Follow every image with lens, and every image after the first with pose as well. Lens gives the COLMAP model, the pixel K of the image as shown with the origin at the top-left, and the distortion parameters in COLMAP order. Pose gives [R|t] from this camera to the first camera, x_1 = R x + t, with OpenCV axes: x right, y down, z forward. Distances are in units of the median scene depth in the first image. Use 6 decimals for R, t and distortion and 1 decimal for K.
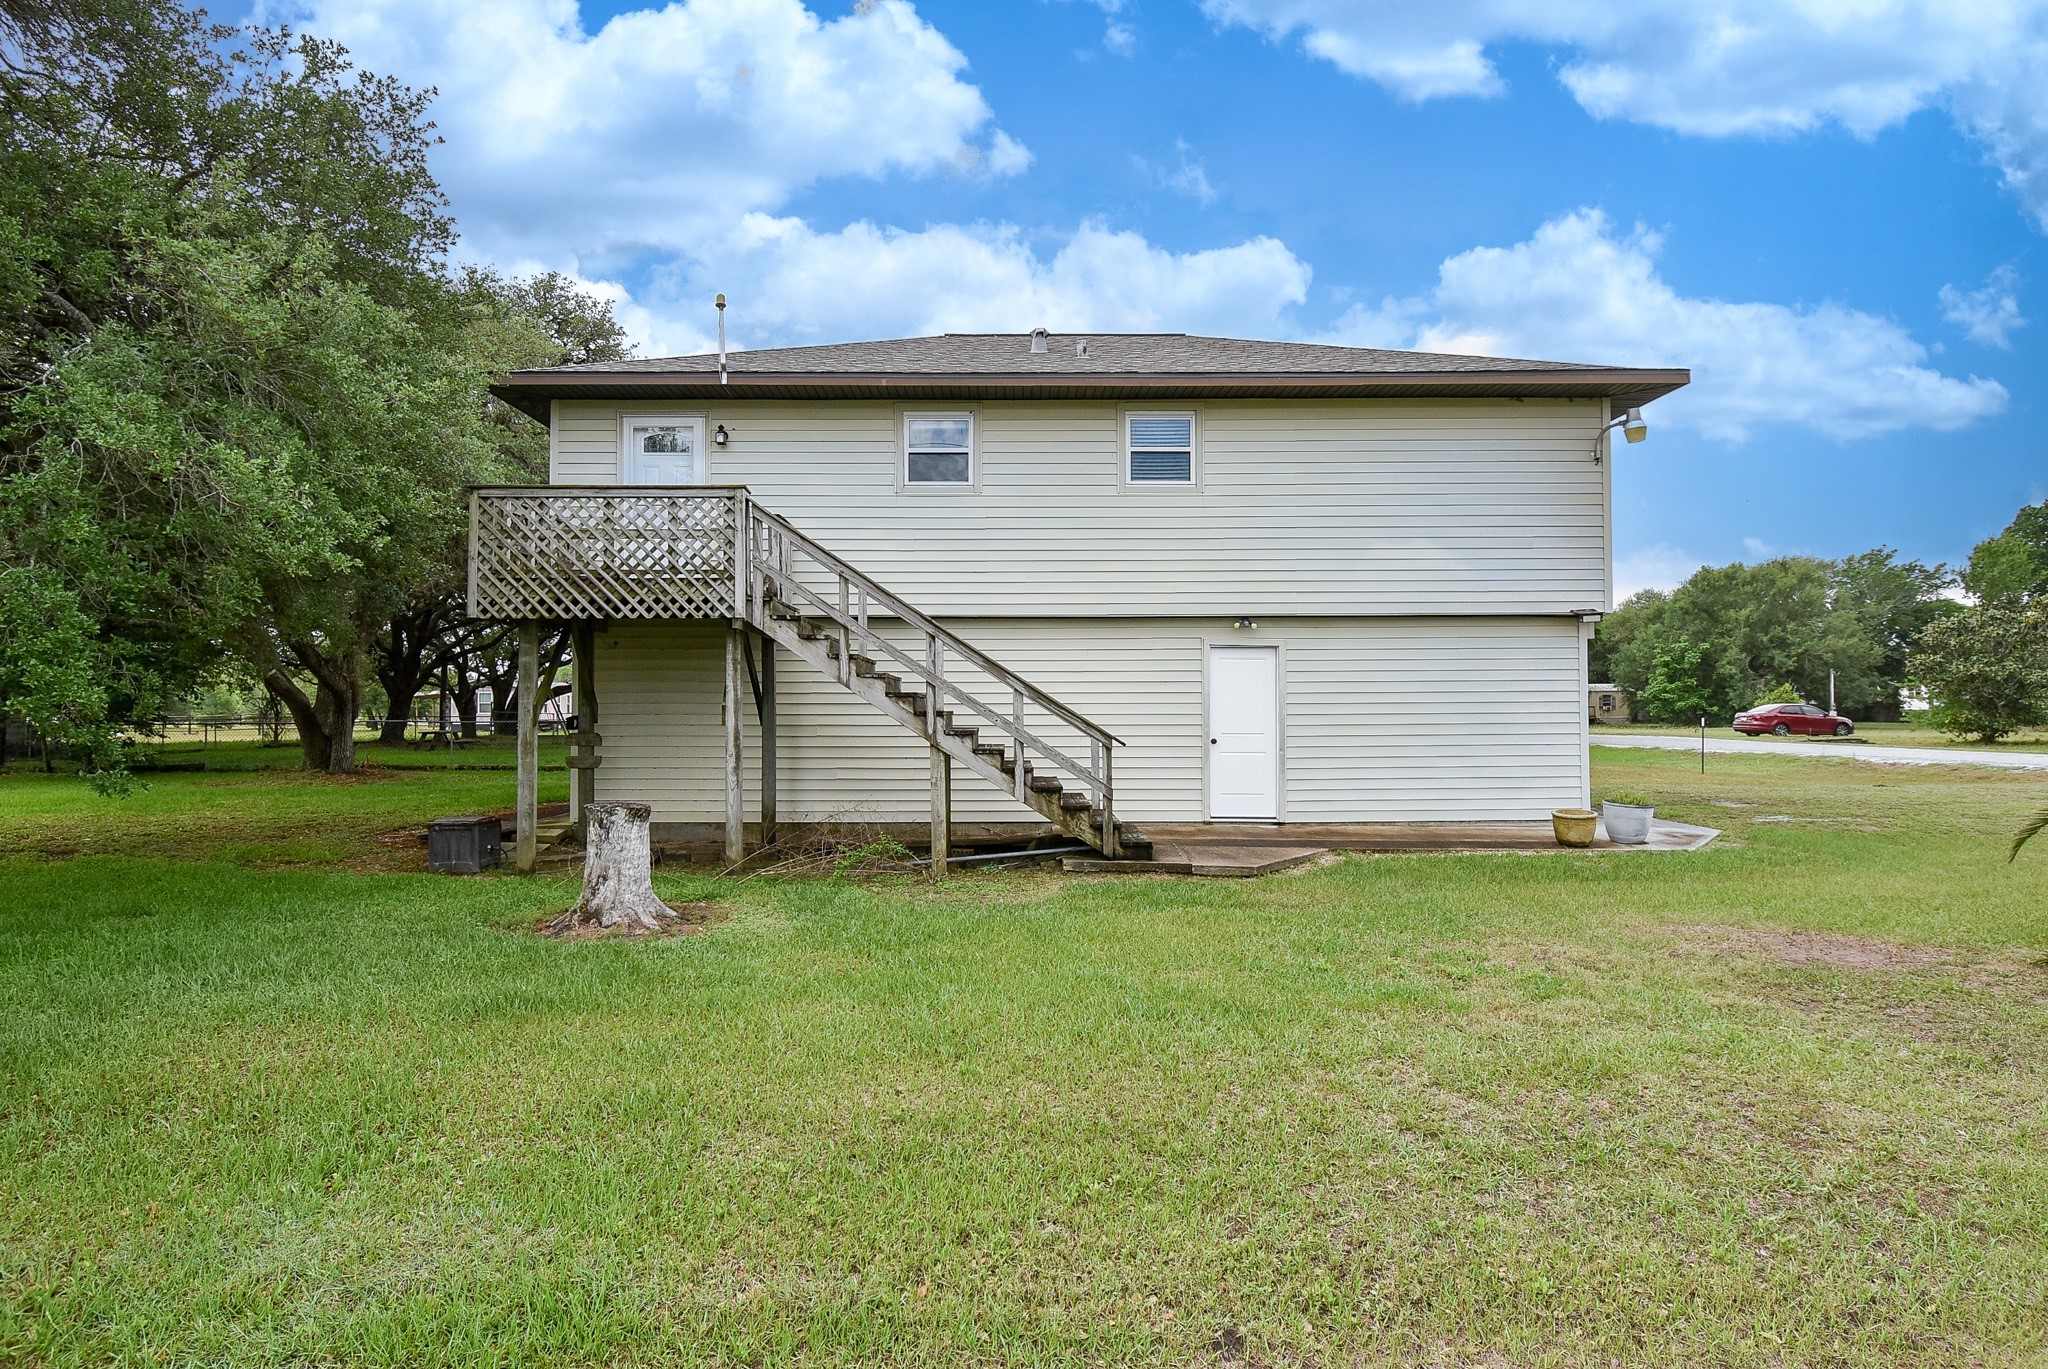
lens RADIAL K [[1176.4, 0, 1023.8], [0, 1176.4, 688.9], [0, 0, 1]] dist [0.001489, -0.000303]
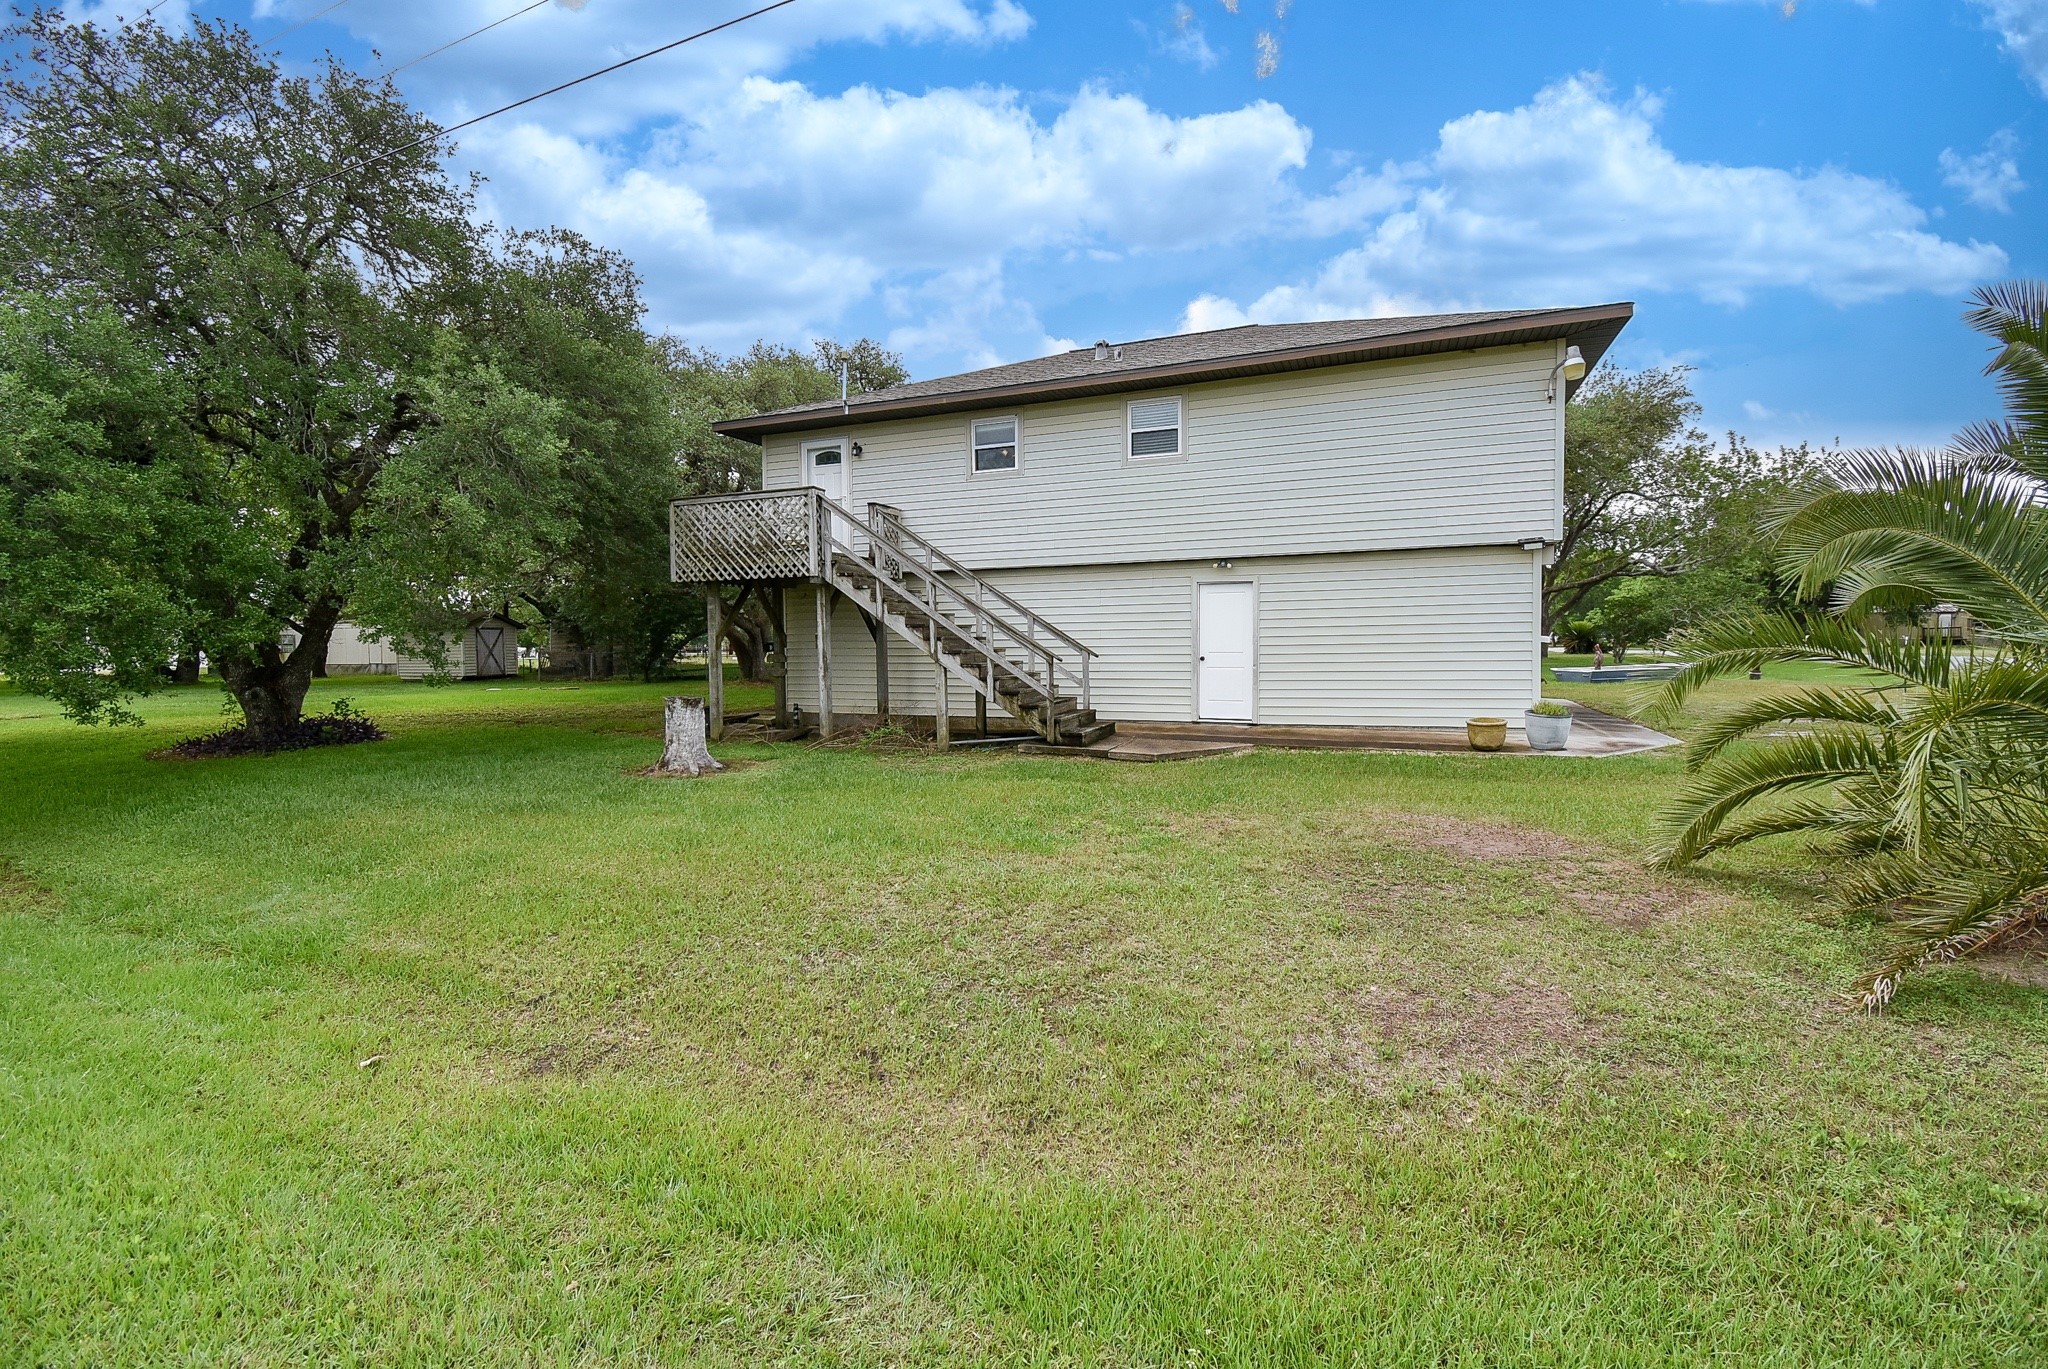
lens RADIAL K [[916.5, 0, 1025.5], [0, 916.5, 679.7], [0, 0, 1]] dist [0.011775, -0.001136]
pose [[0.923043, 0.006561, -0.384641, 0.392146], [0.017430, 0.998114, 0.058854, 0.006165], [0.384302, -0.061029, 0.921188, 0.017597]]
